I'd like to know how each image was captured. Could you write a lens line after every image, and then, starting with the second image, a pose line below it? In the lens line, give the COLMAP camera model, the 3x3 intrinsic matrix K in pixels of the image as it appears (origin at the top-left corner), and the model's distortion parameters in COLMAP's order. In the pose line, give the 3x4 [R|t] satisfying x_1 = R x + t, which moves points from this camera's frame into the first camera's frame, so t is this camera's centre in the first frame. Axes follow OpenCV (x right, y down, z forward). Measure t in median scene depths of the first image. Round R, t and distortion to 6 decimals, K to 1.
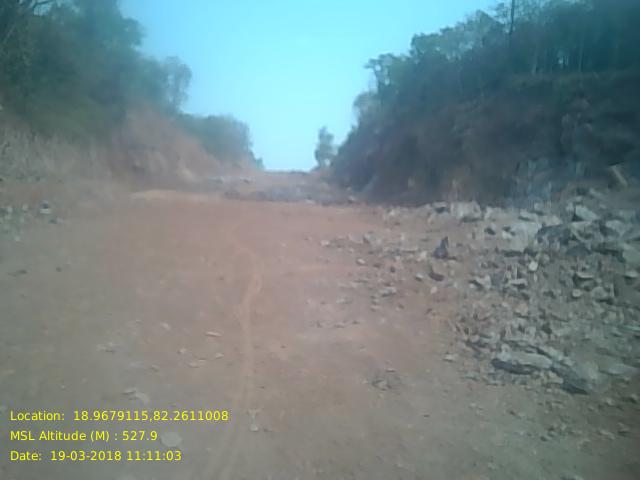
lens RADIAL K [[534.2, 0, 318.3], [0, 534.2, 274.5], [0, 0, 1]] dist [0.060565, -0.117546]
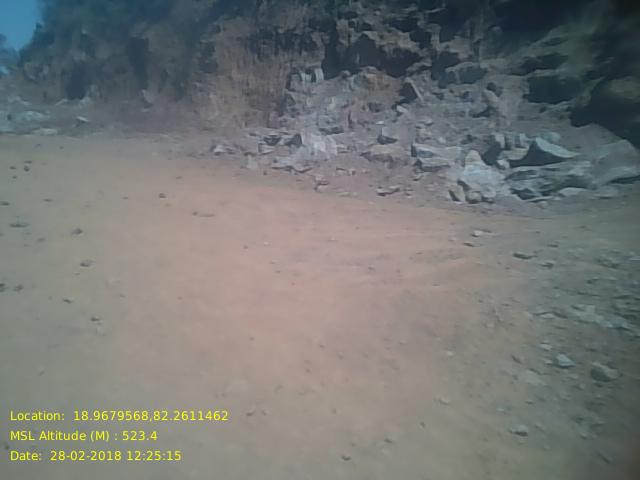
lens RADIAL K [[542.0, 0, 320.0], [0, 542.0, 240.0], [0, 0, 1]] dist [0.103699, -0.199278]
pose [[0.863905, -0.141790, 0.483284, -0.022258], [0.096154, 0.988337, 0.118086, -0.014023], [-0.494391, -0.055545, 0.867463, 0.064542]]
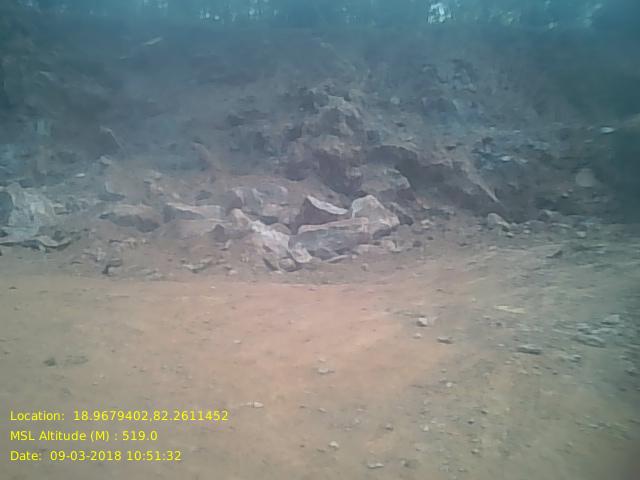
lens RADIAL K [[534.2, 0, 318.3], [0, 534.2, 274.5], [0, 0, 1]] dist [0.060565, -0.117546]
pose [[0.442341, -0.207486, 0.872516, -0.025264], [0.133289, 0.977275, 0.164824, -0.018869], [-0.886887, 0.043388, 0.459944, 0.087542]]
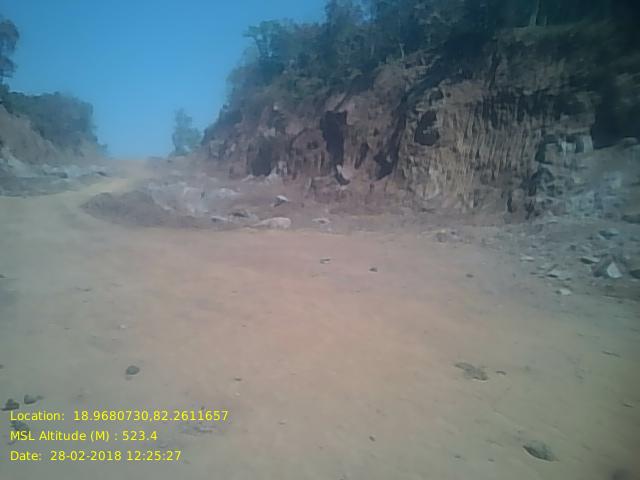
lens RADIAL K [[578.8, 0, 322.8], [0, 578.8, 218.9], [0, 0, 1]] dist [-0.000915, -0.008899]
pose [[0.967772, -0.043641, 0.248016, -0.033644], [0.063967, 0.995168, -0.074491, -0.026846], [-0.243567, 0.087955, 0.965888, 0.131262]]
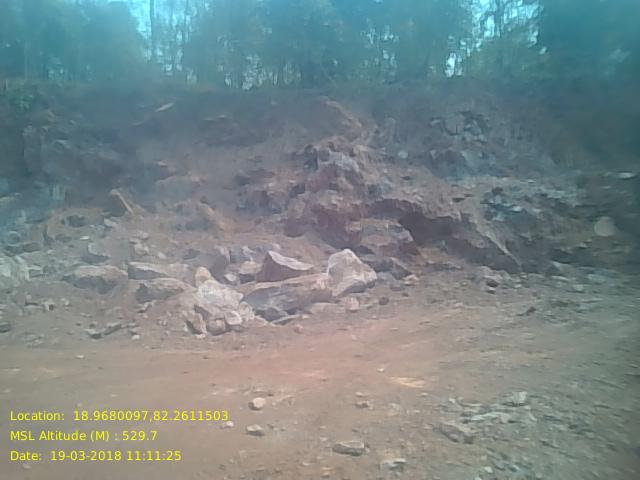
lens RADIAL K [[545.1, 0, 318.9], [0, 545.1, 251.5], [0, 0, 1]] dist [0.090116, -0.207217]
pose [[0.507224, -0.083645, 0.857745, -0.011830], [0.156868, 0.987613, 0.003546, -0.015842], [-0.847417, 0.132754, 0.514062, 0.078859]]
